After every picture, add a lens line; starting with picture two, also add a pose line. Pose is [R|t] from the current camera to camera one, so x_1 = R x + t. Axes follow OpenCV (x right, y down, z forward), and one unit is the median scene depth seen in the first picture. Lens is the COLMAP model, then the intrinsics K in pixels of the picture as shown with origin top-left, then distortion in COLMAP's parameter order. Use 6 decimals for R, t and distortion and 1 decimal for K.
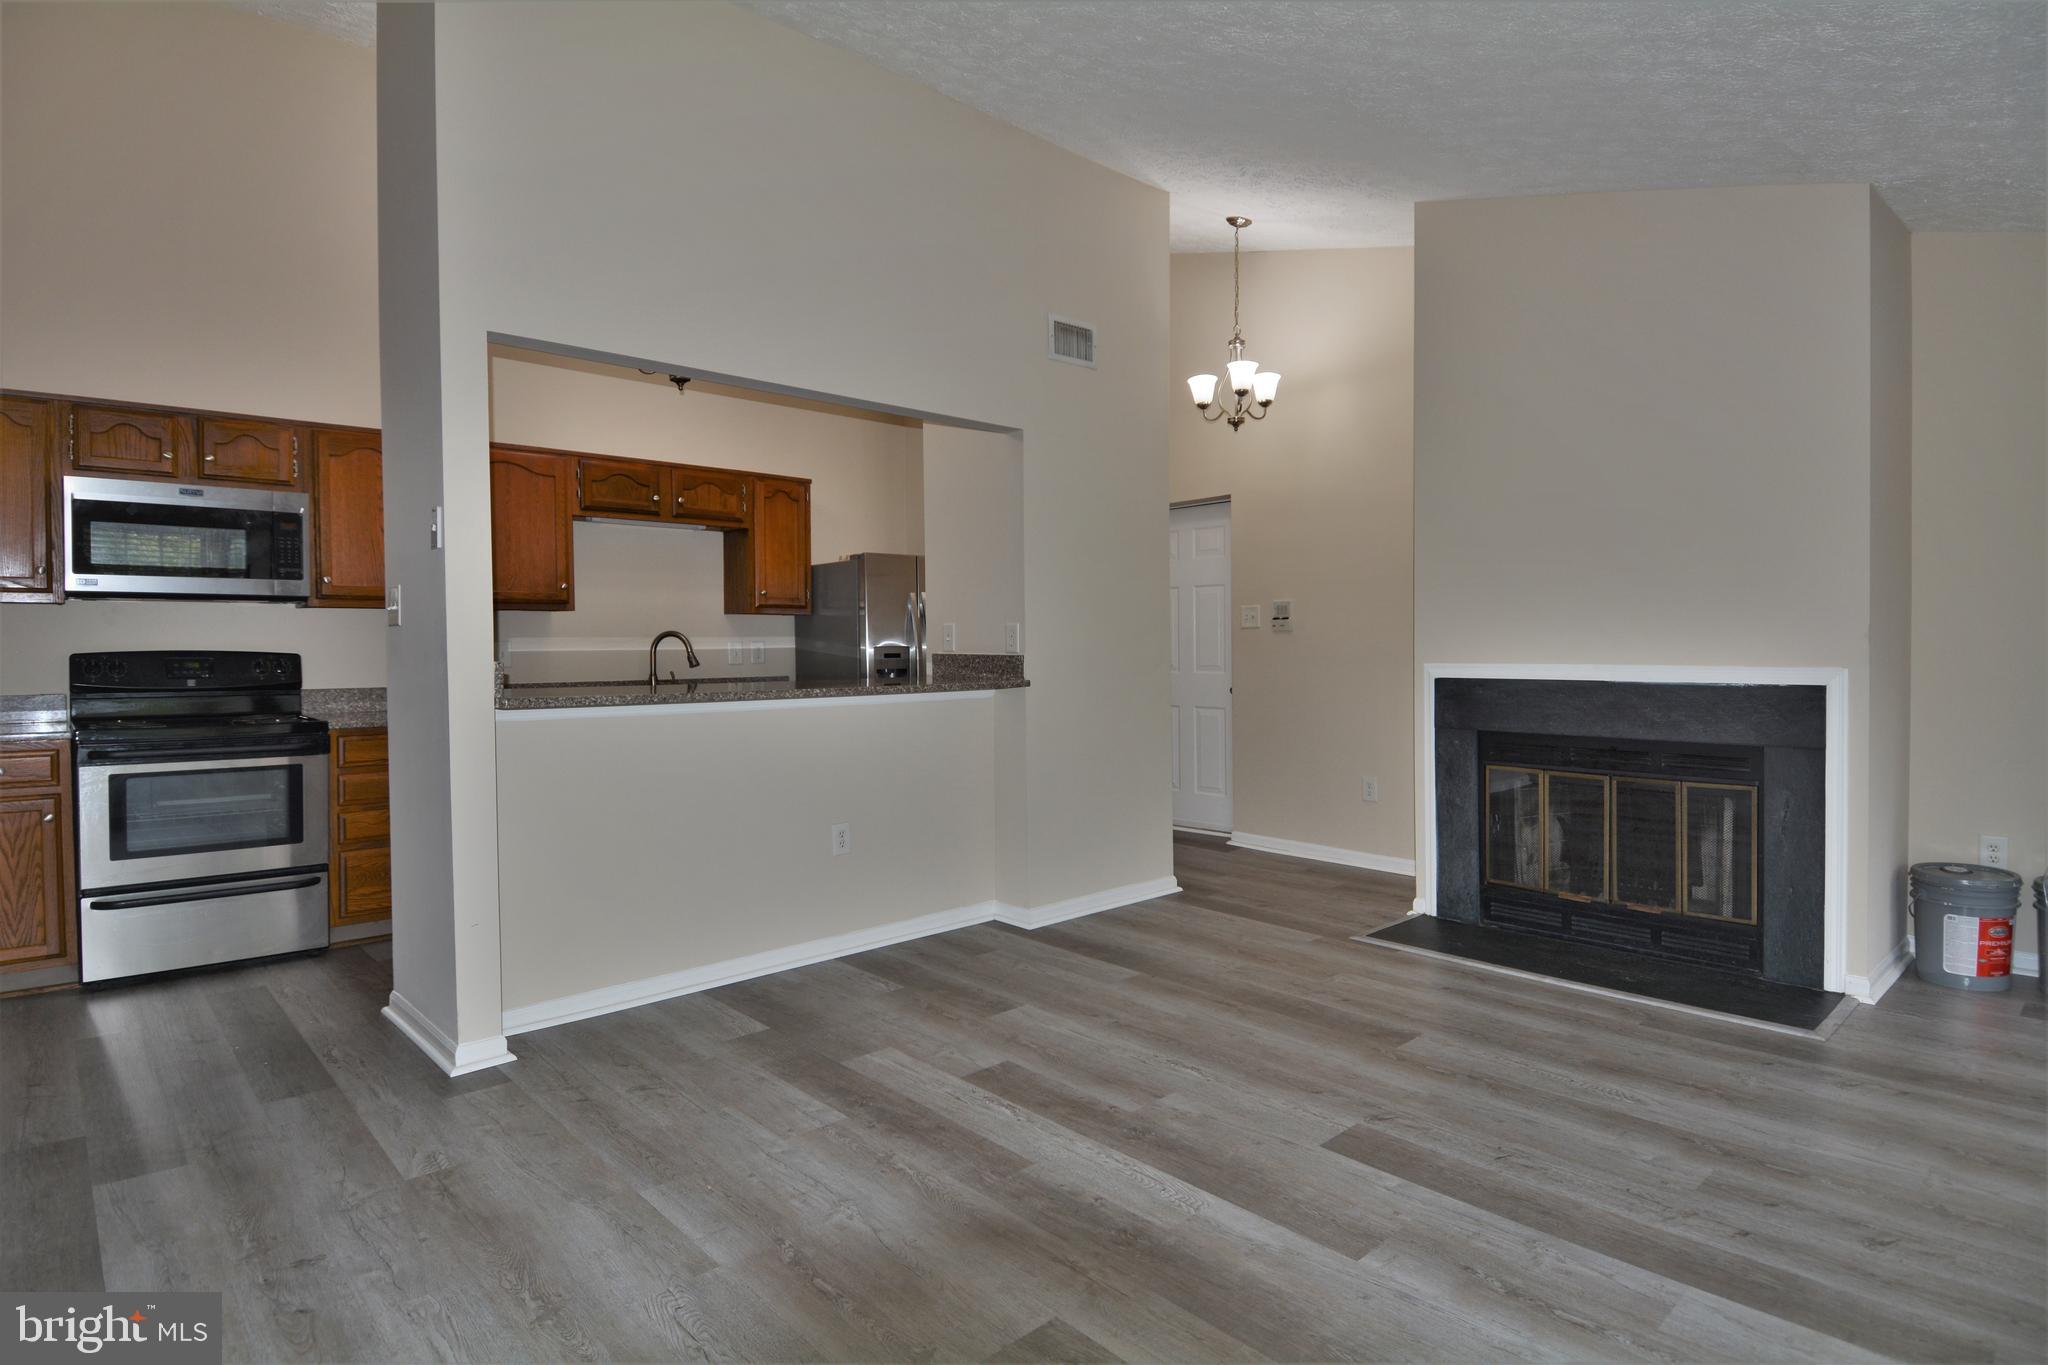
lens RADIAL K [[1070.1, 0, 1037.1], [0, 1070.1, 669.3], [0, 0, 1]] dist [0.049092, -0.051540]
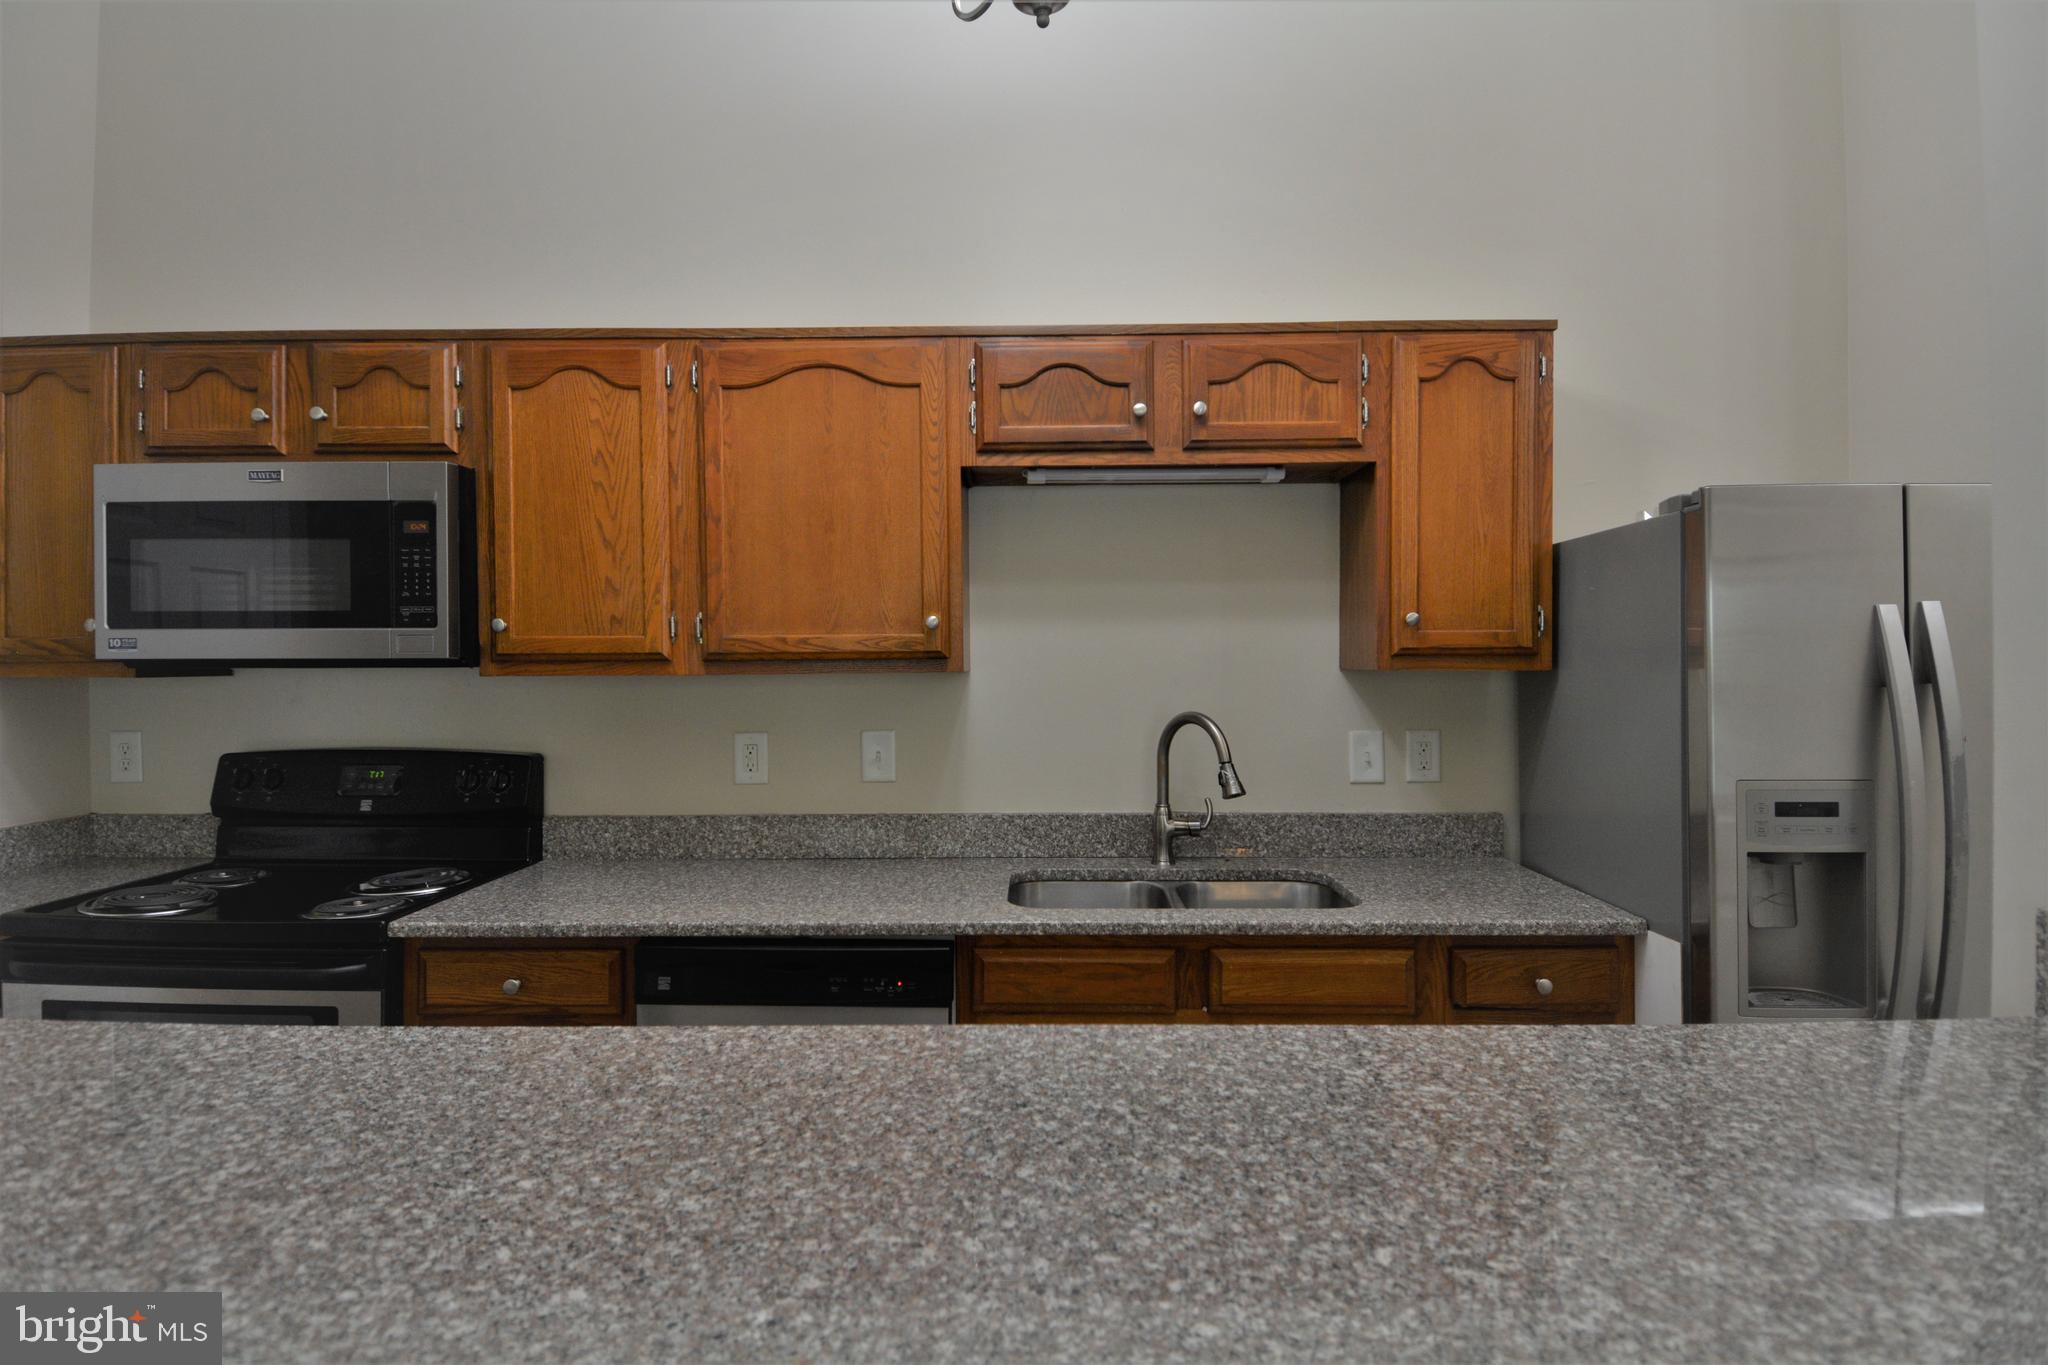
lens RADIAL K [[1070.1, 0, 996.4], [0, 1070.1, 683.9], [0, 0, 1]] dist [0.049092, -0.051540]
pose [[0.730105, 0.019713, -0.683050, -0.125126], [-0.017460, 0.999796, 0.010191, -0.065880], [0.683112, 0.004485, 0.730300, 0.806083]]
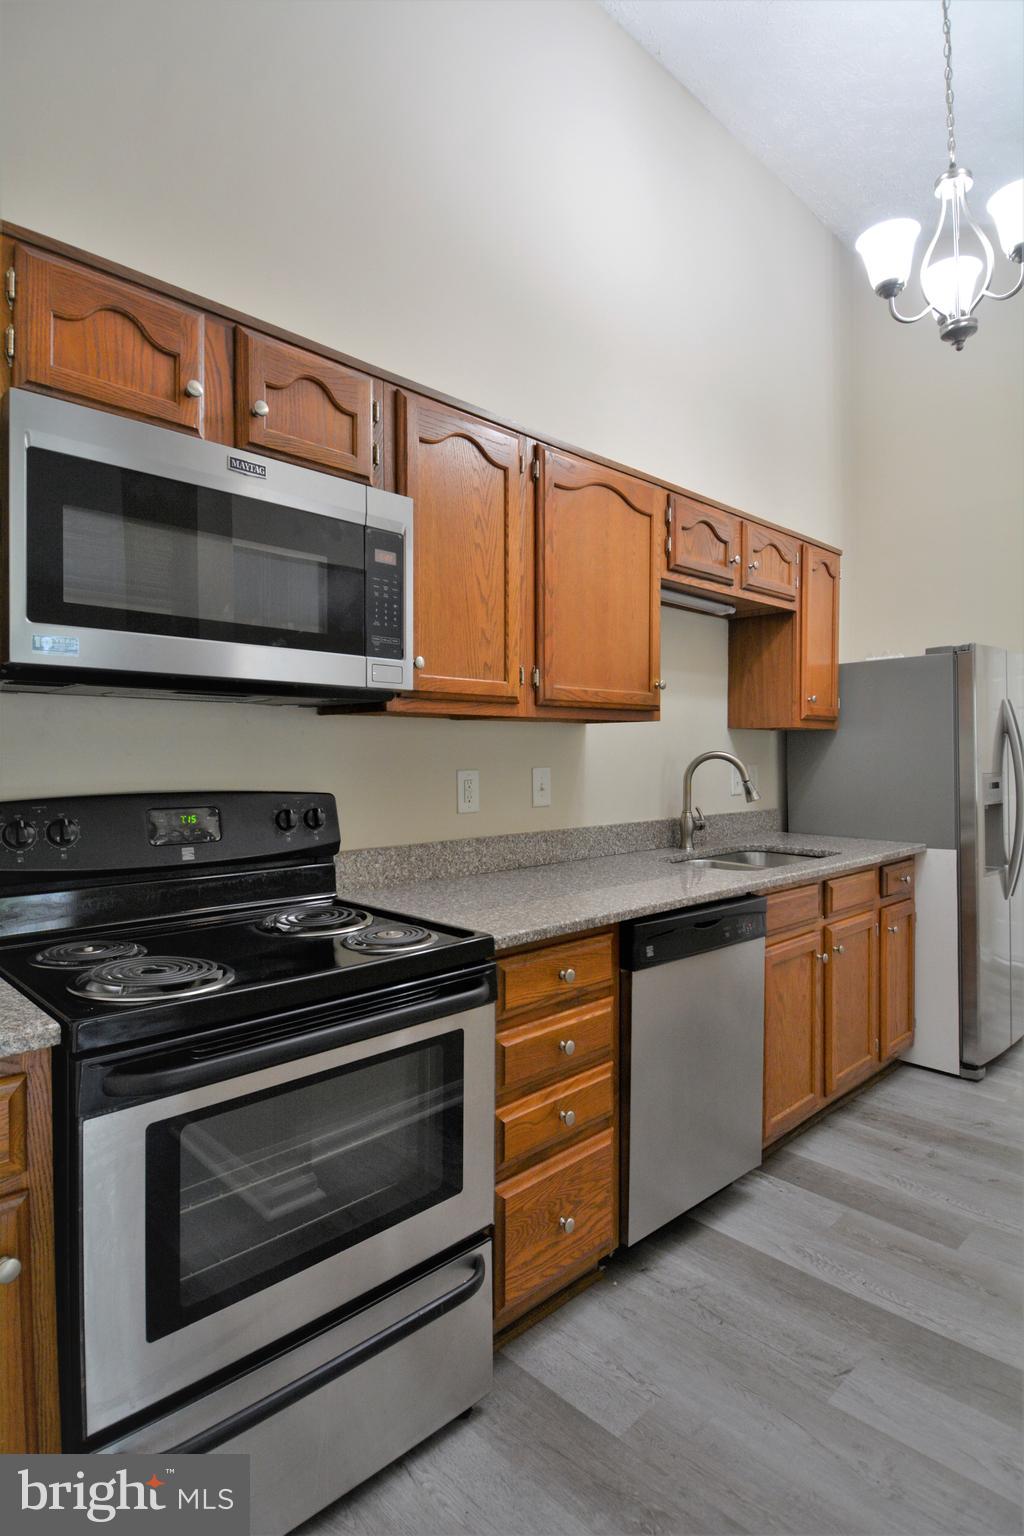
lens RADIAL K [[802.6, 0, 496.9], [0, 802.6, 764.0], [0, 0, 1]] dist [0.049092, -0.051540]
pose [[0.999658, 0.008770, 0.024634, -0.643210], [-0.008574, 0.999931, -0.008046, -0.028985], [-0.024703, 0.007832, 0.999664, 0.606308]]
